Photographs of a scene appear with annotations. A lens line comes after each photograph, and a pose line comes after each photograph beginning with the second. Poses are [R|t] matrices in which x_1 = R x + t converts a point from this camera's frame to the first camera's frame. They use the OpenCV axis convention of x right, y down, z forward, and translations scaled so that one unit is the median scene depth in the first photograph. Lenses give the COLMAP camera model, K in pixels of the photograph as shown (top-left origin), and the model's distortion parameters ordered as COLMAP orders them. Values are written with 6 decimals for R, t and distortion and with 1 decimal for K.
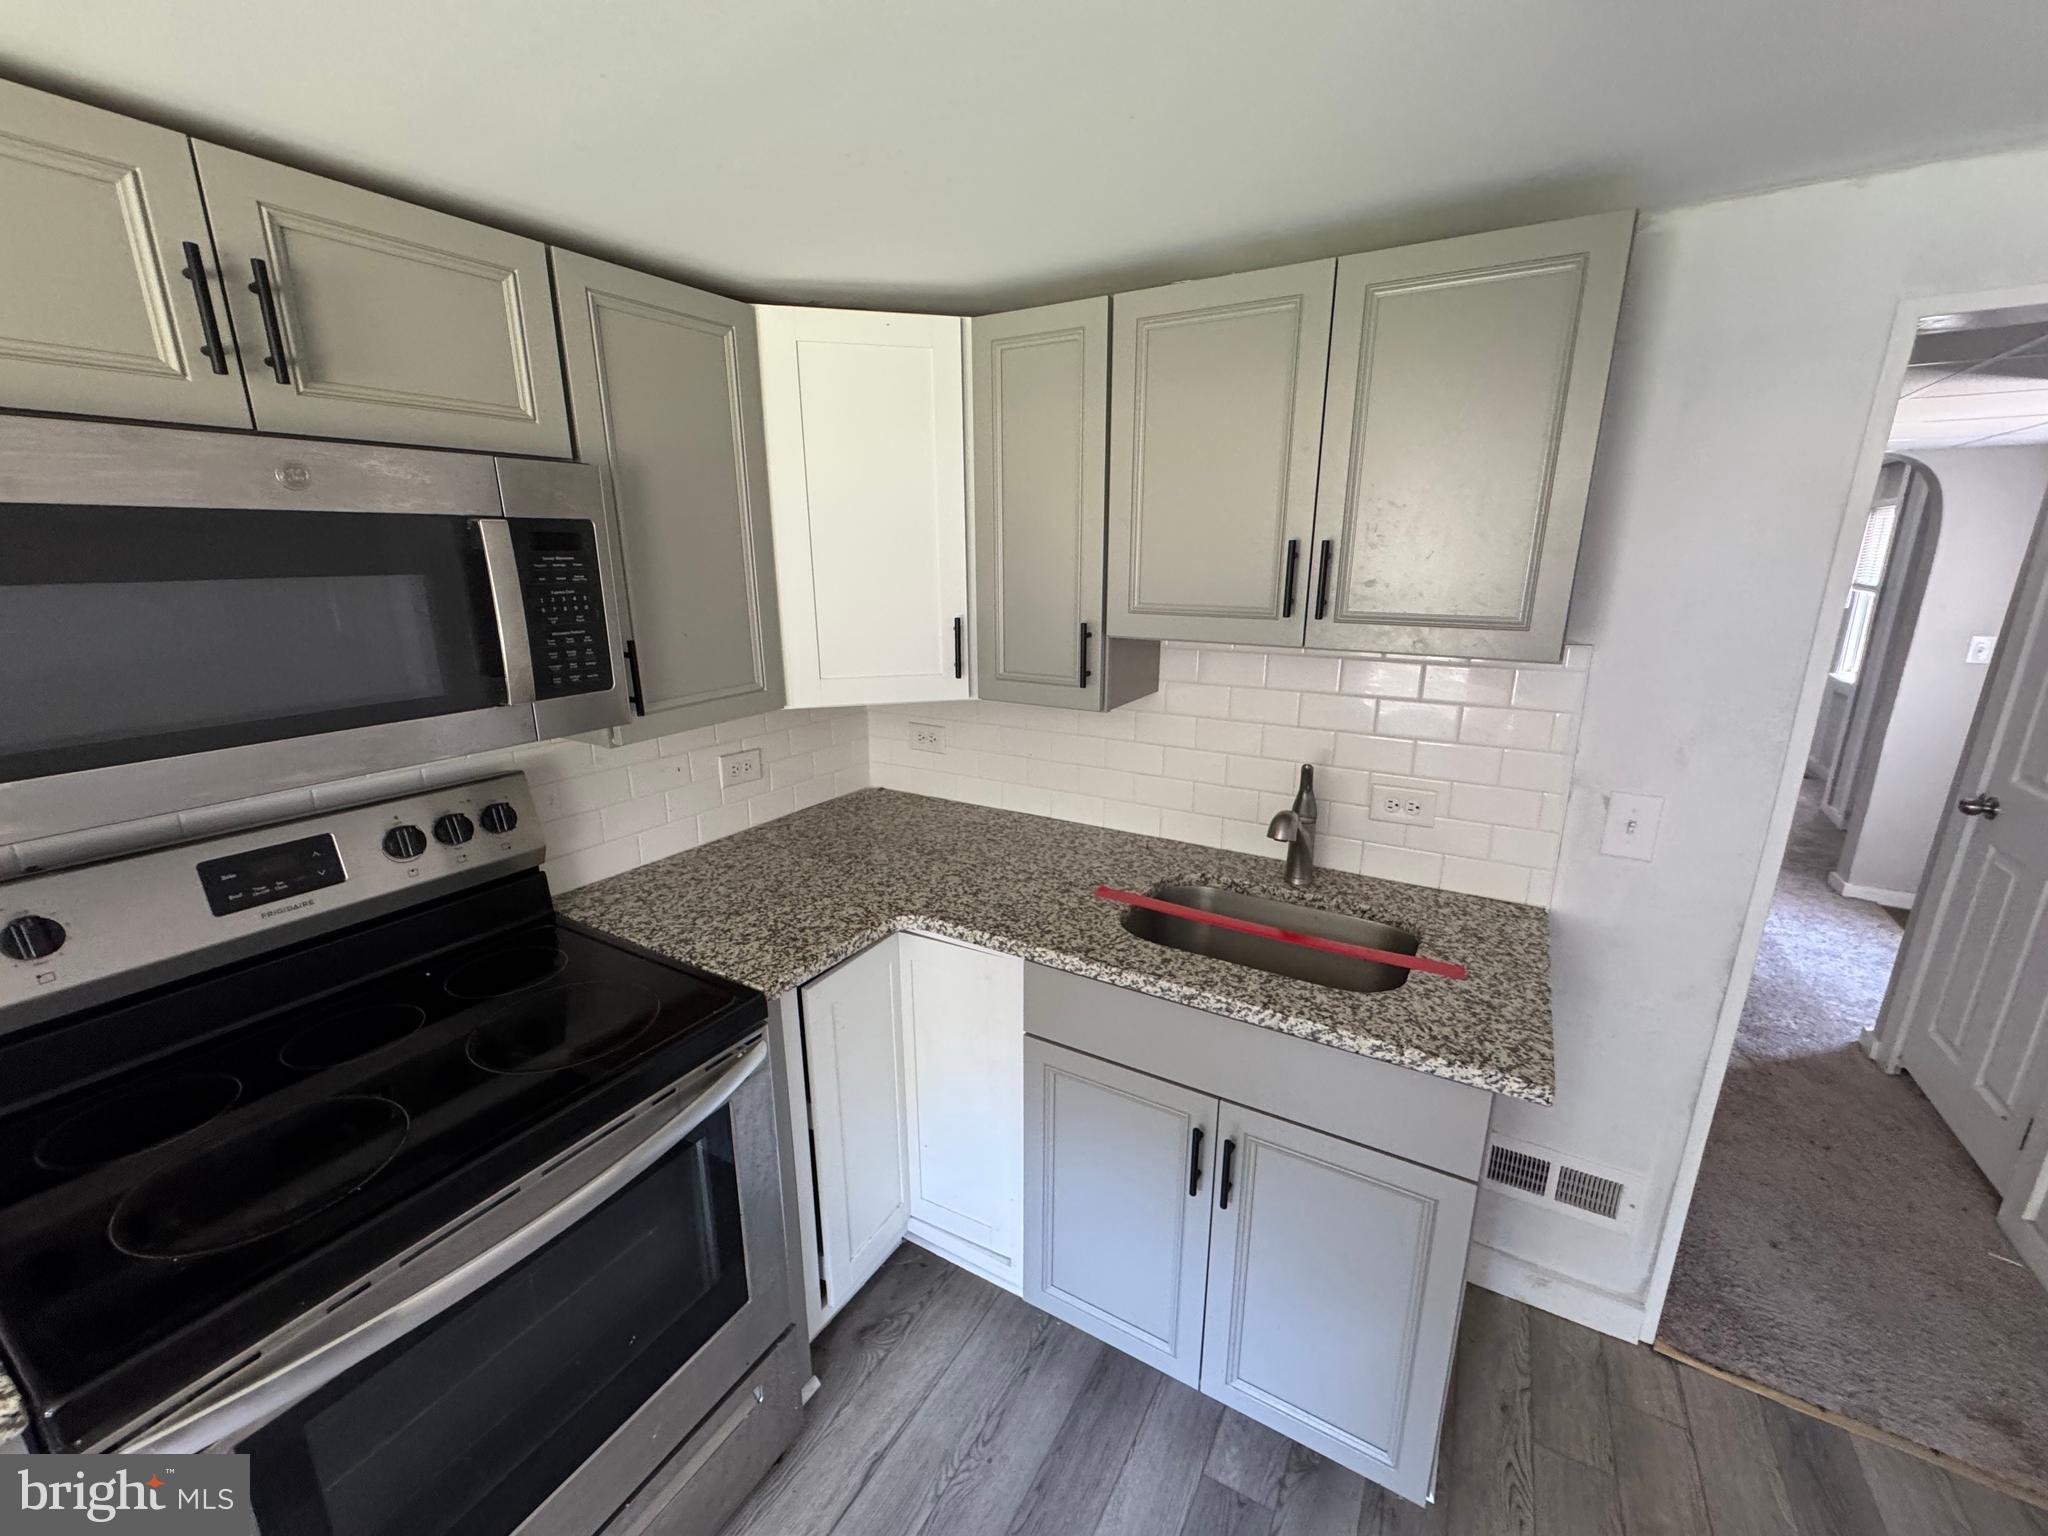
lens RADIAL K [[818.3, 0, 1025.1], [0, 818.3, 769.4], [0, 0, 1]] dist [-0.003059, 0.000927]
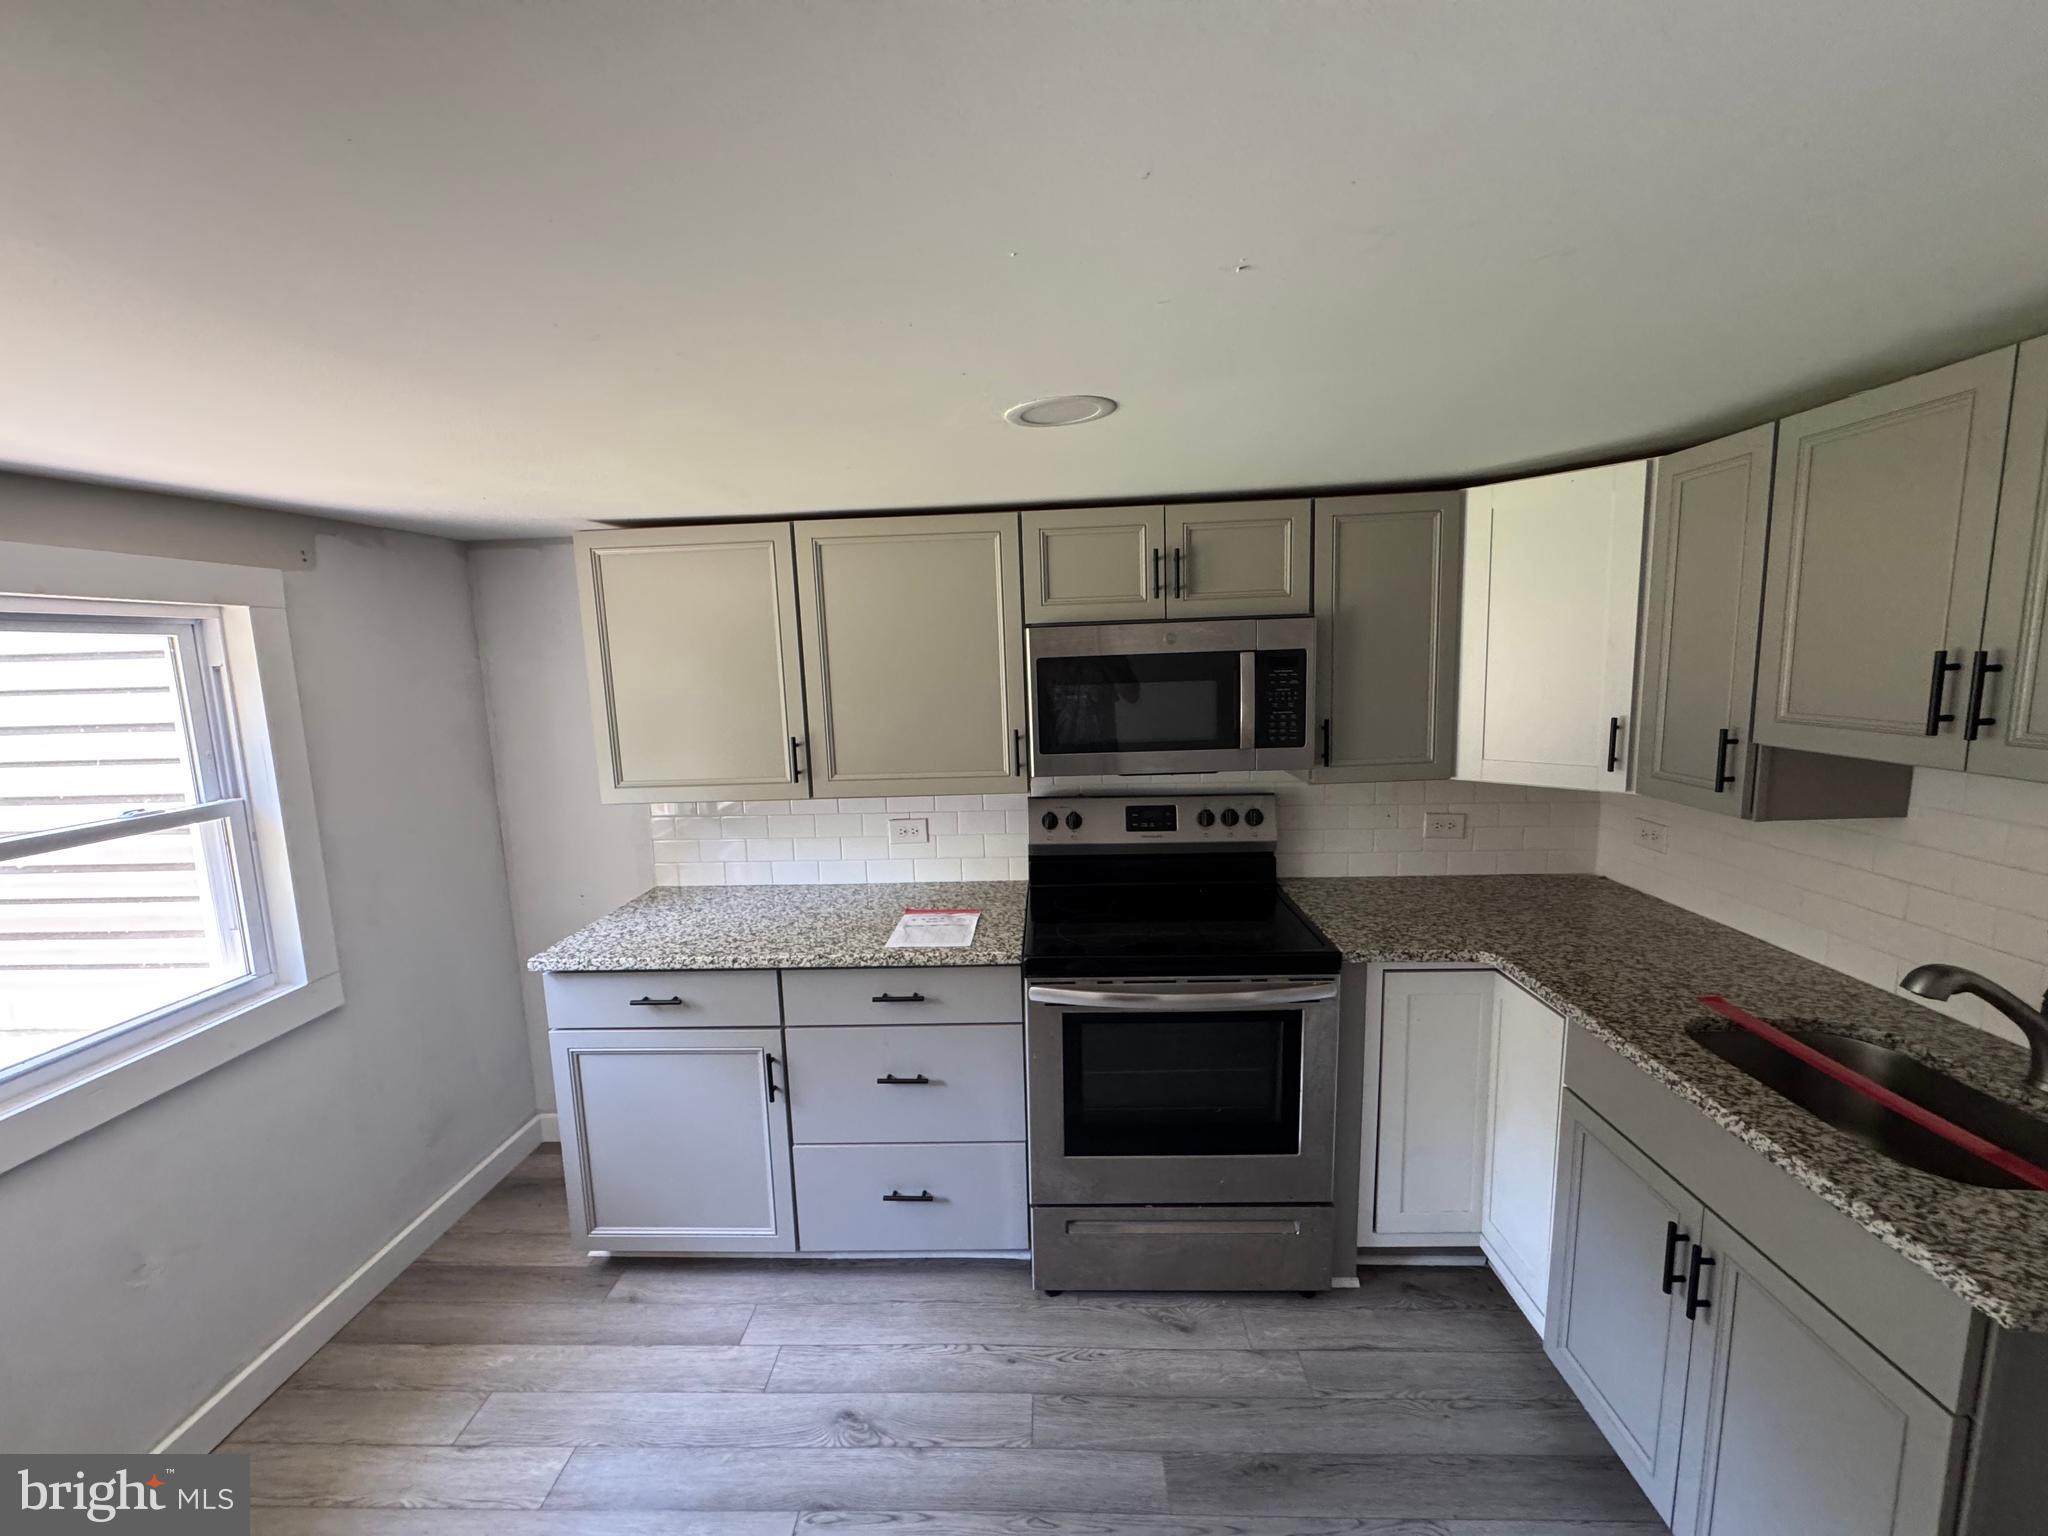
lens RADIAL K [[818.3, 0, 1025.2], [0, 818.3, 768.7], [0, 0, 1]] dist [-0.003059, 0.000927]
pose [[0.475454, 0.109082, -0.872952, 0.593697], [-0.196288, 0.980422, 0.015603, 0.026666], [0.857563, 0.163931, 0.487557, -0.253058]]
